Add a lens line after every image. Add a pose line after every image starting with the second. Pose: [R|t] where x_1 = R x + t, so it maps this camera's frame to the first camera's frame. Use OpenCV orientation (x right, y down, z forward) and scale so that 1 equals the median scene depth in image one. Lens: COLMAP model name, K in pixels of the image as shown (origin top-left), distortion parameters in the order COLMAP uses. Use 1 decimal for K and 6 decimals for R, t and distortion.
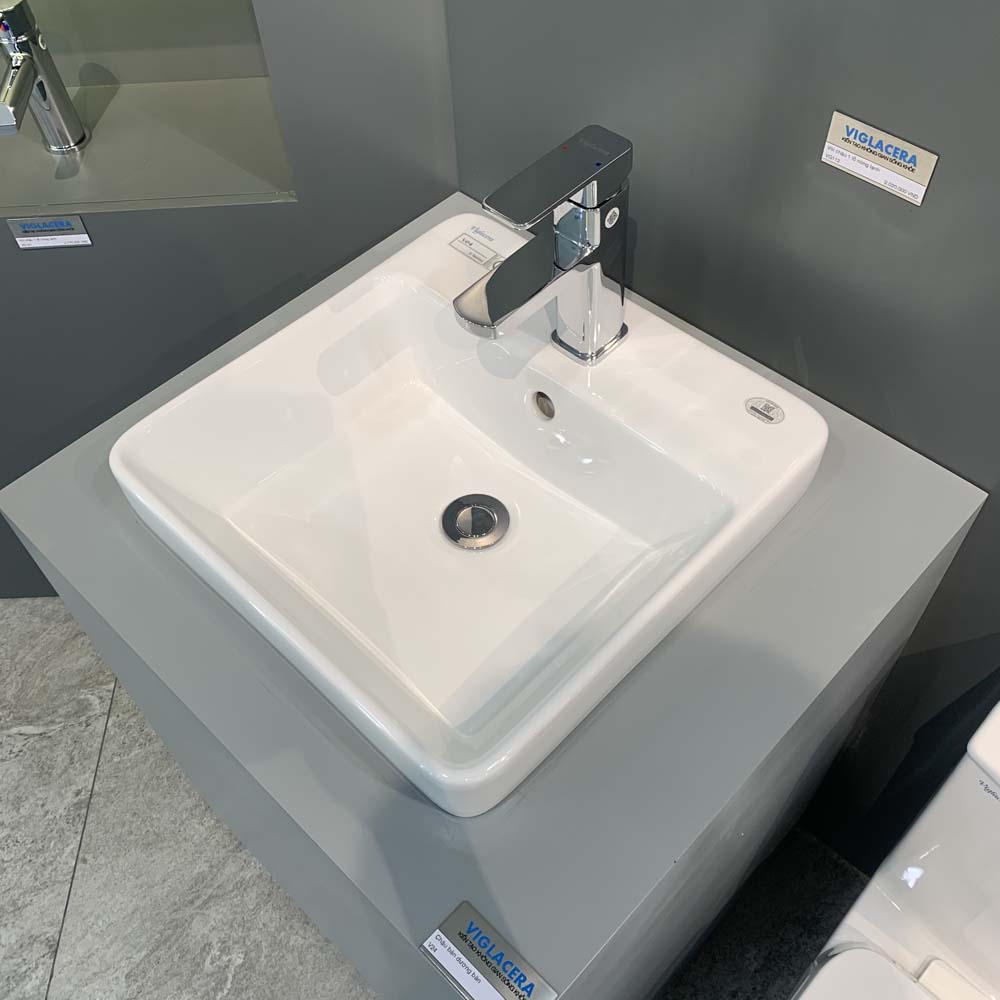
lens RADIAL K [[1017.4, 0, 496.1], [0, 1017.4, 505.2], [0, 0, 1]] dist [-0.000630, 0.000000]
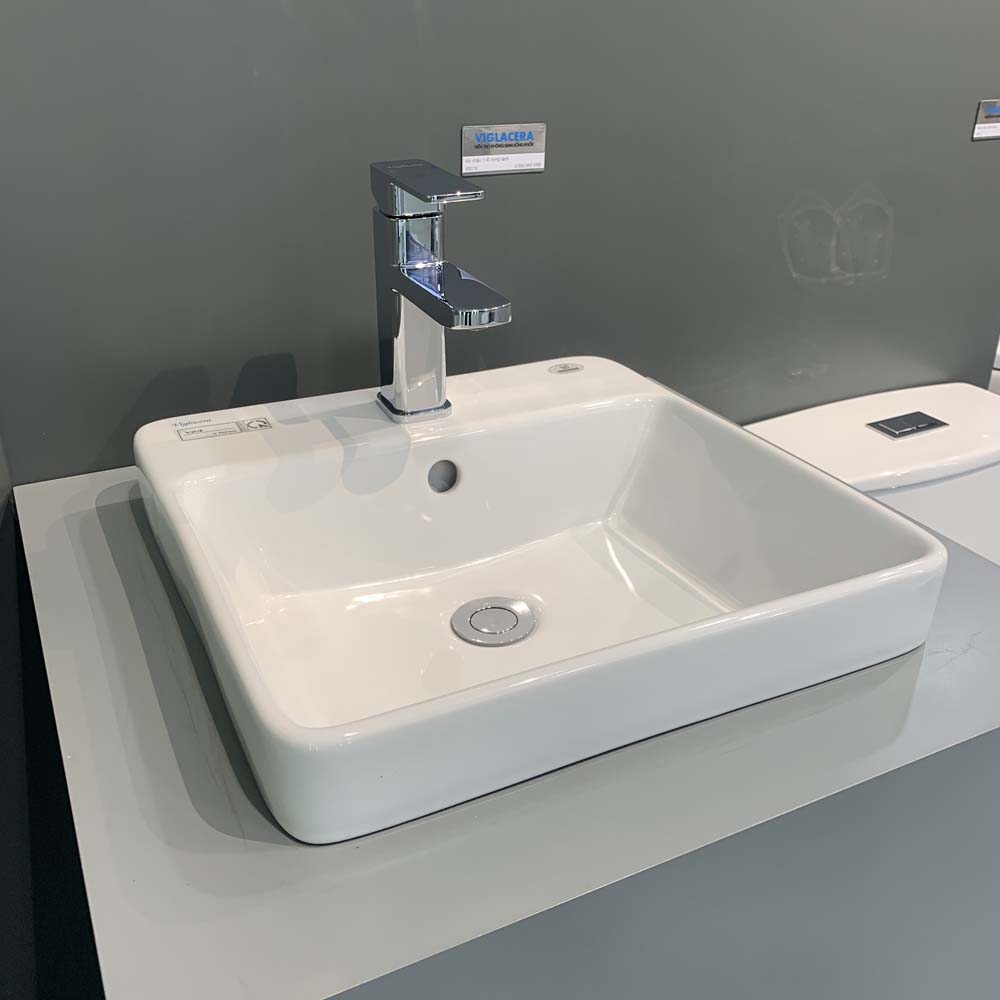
lens RADIAL K [[1017.4, 0, 492.5], [0, 1017.4, 494.0], [0, 0, 1]] dist [-0.000630, 0.000000]
pose [[0.336874, -0.380841, 0.861090, -0.641724], [0.739351, 0.673266, 0.008523, -0.057337], [-0.582989, 0.633777, 0.508381, 0.475176]]
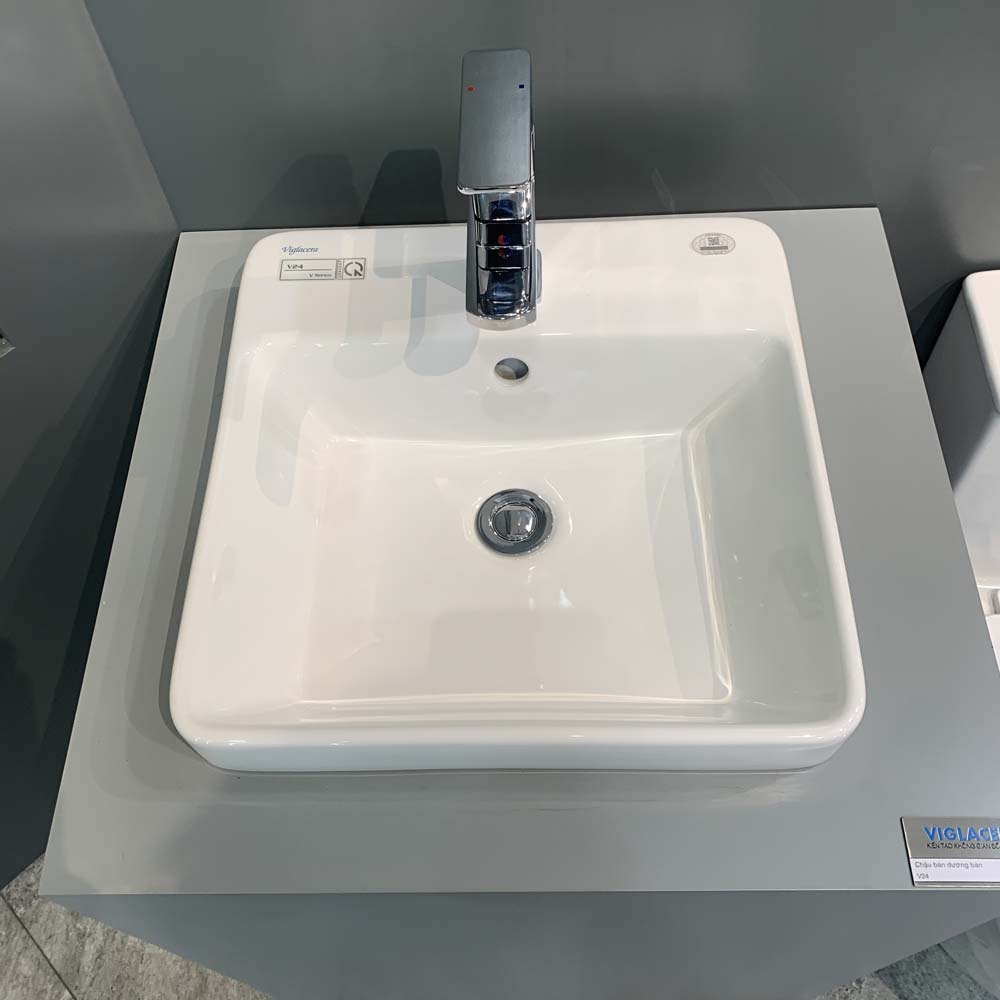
lens RADIAL K [[1017.4, 0, 485.2], [0, 1017.4, 502.0], [0, 0, 1]] dist [-0.000630, 0.000000]
pose [[0.724923, -0.591645, 0.352763, -0.318364], [0.565065, 0.803653, 0.186665, -0.166326], [-0.393939, 0.064016, 0.916905, 0.174917]]
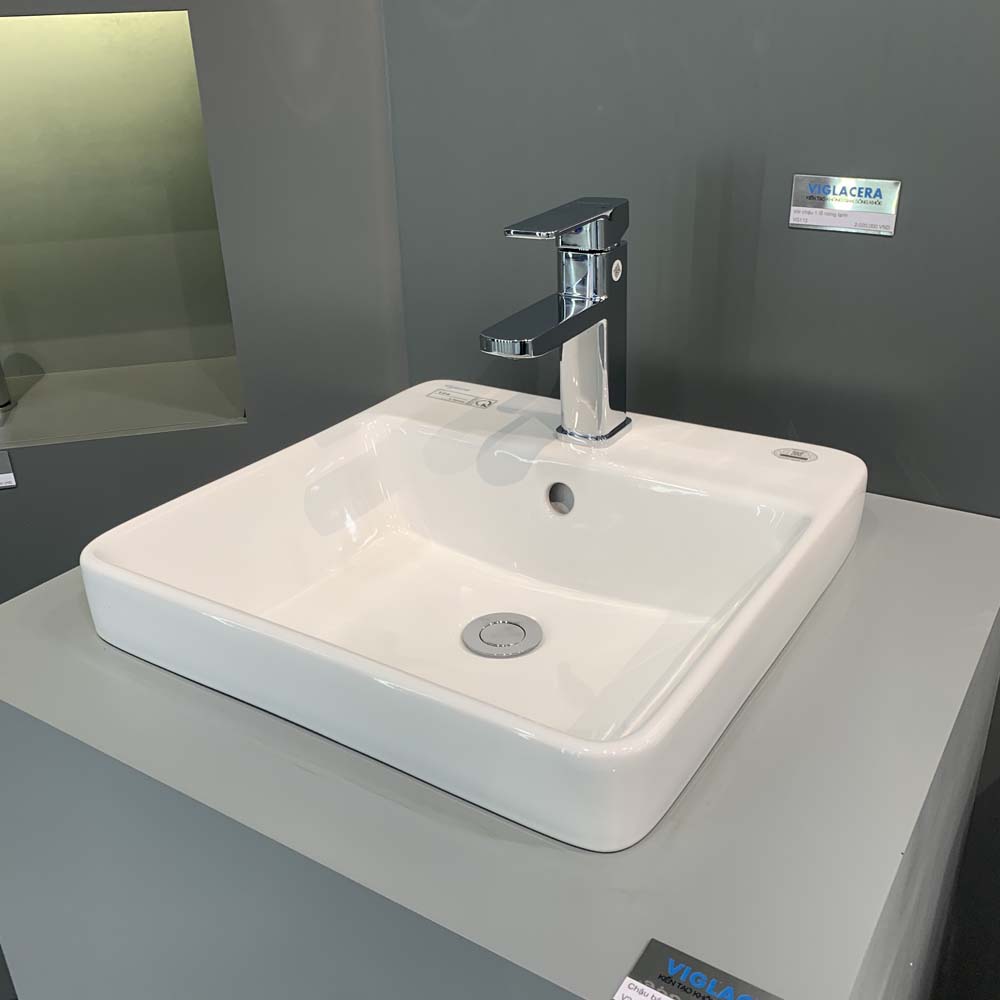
lens RADIAL K [[1017.4, 0, 492.9], [0, 1017.4, 505.5], [0, 0, 1]] dist [-0.000630, 0.000000]
pose [[0.981584, -0.075944, 0.175287, -0.159679], [0.149029, 0.878482, -0.453937, 0.287920], [-0.119513, 0.471700, 0.873622, 0.175329]]
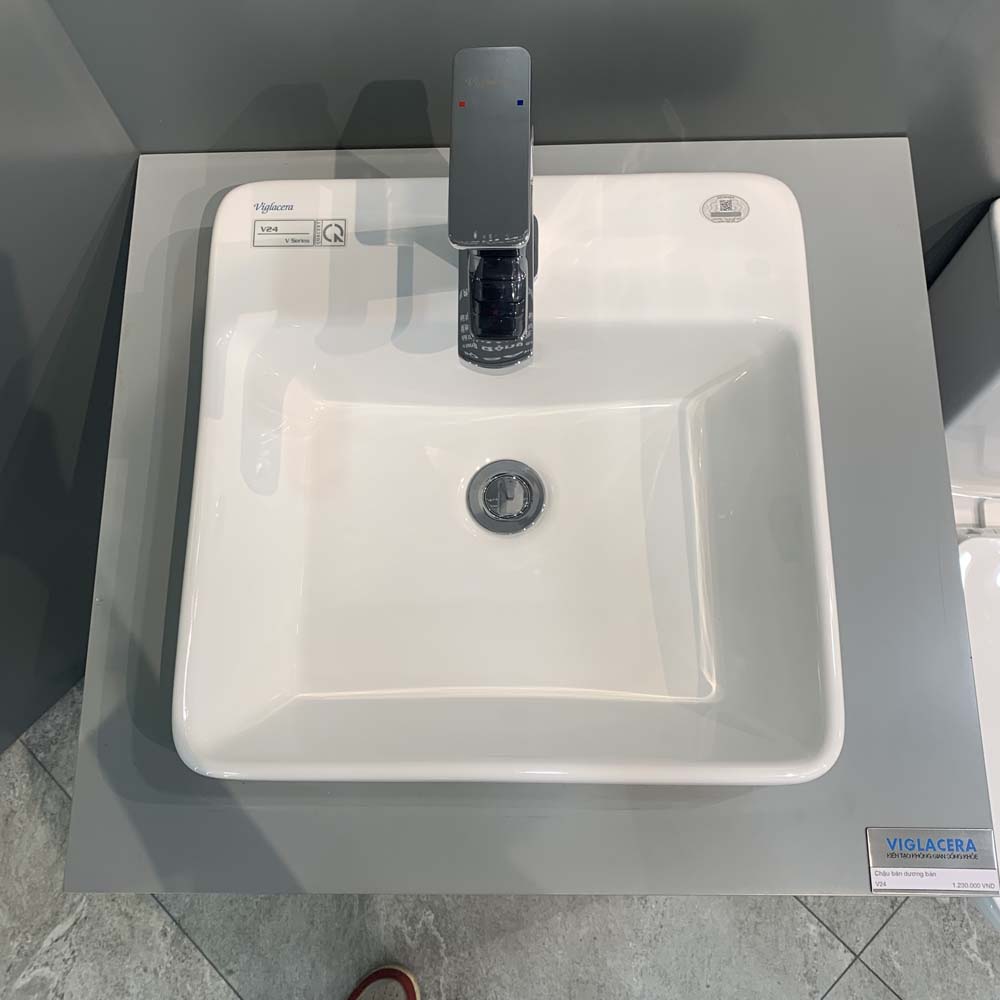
lens RADIAL K [[1017.4, 0, 486.4], [0, 1017.4, 503.7], [0, 0, 1]] dist [-0.000630, 0.000000]
pose [[0.721261, -0.664098, 0.196864, -0.194827], [0.559972, 0.726330, 0.398593, -0.314969], [-0.407694, -0.177251, 0.895750, 0.200199]]
